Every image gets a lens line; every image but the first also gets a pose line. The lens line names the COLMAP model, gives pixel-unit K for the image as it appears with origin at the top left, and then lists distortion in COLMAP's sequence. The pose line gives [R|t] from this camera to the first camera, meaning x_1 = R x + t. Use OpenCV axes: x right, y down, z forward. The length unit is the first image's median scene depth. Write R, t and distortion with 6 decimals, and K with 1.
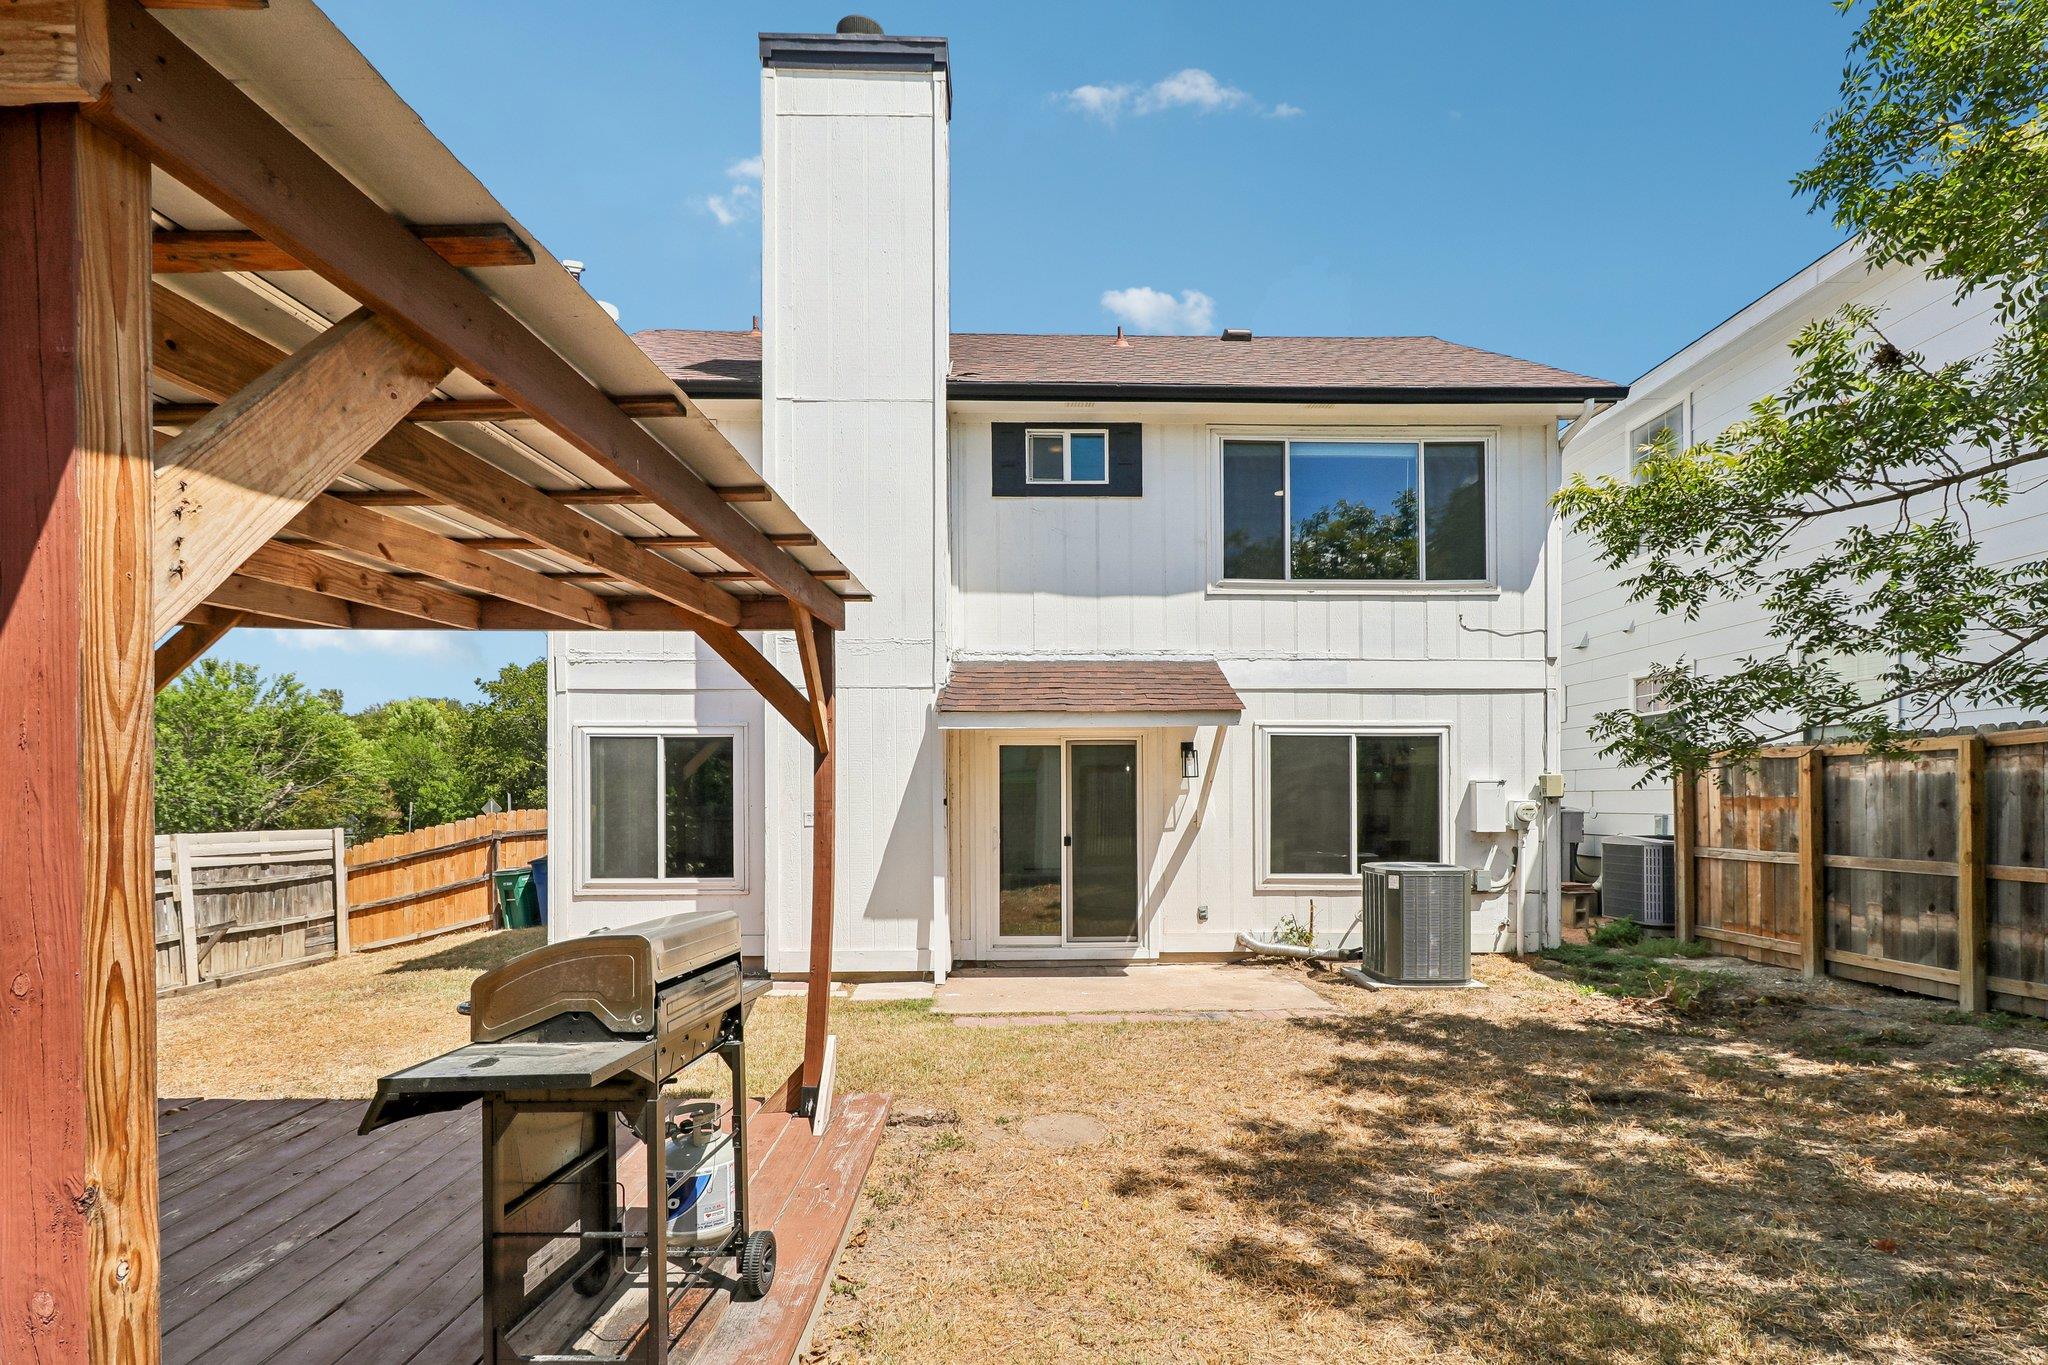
lens RADIAL K [[998.8, 0, 1038.4], [0, 998.8, 793.7], [0, 0, 1]] dist [-0.002519, -0.002166]
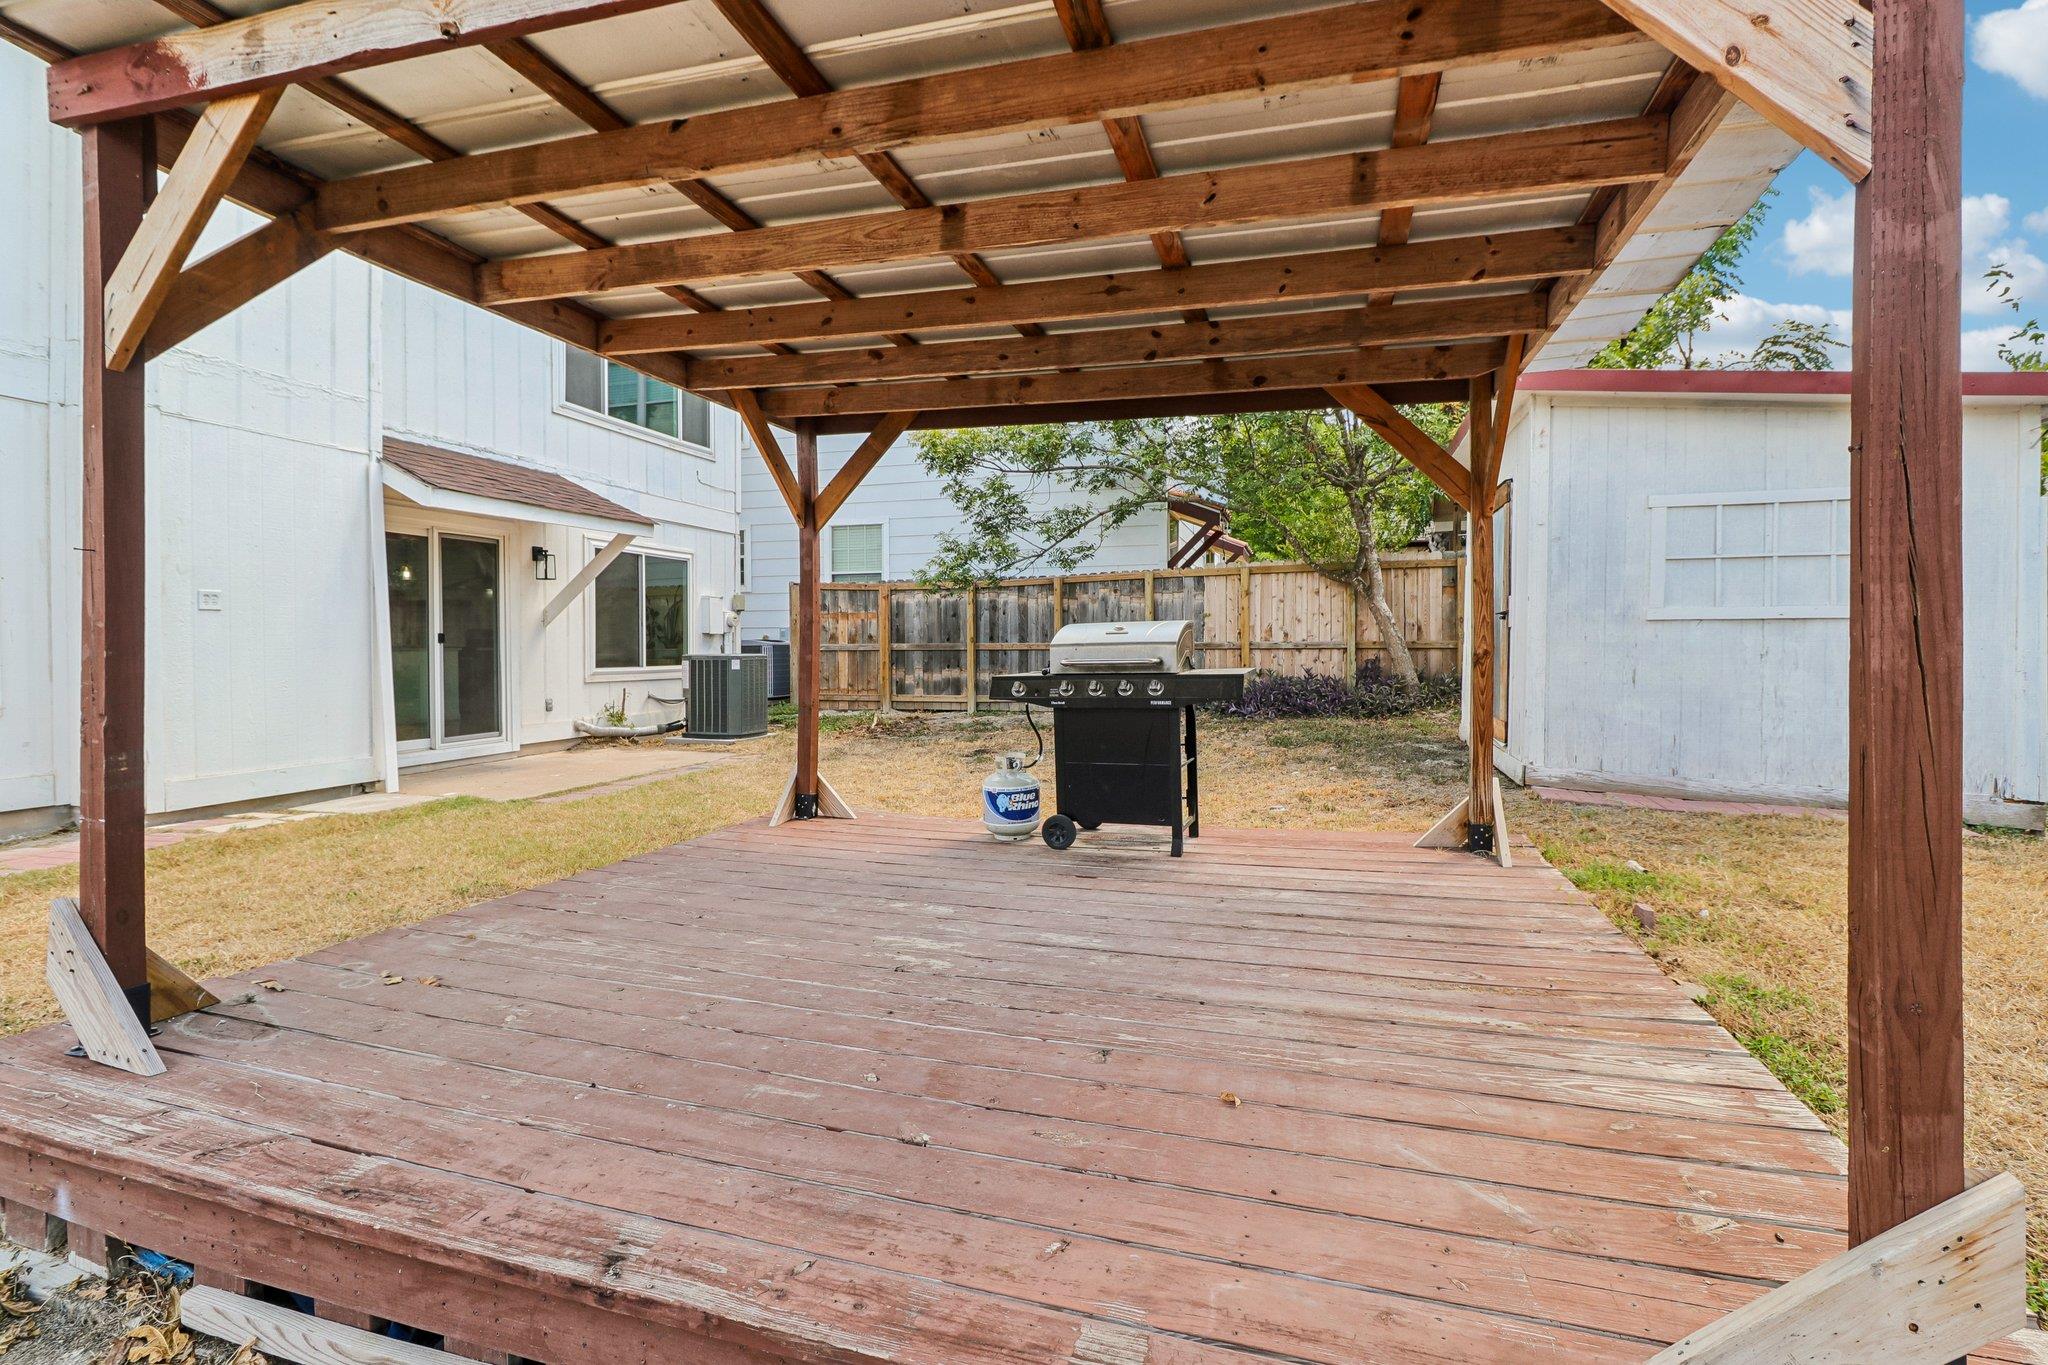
lens RADIAL K [[949.5, 0, 1042.5], [0, 949.5, 654.4], [0, 0, 1]] dist [0.006414, -0.003367]
pose [[0.301095, -0.009185, 0.953550, -0.666107], [-0.003788, 0.999934, 0.010828, 0.051778], [-0.953587, -0.006872, 0.301041, 0.179397]]
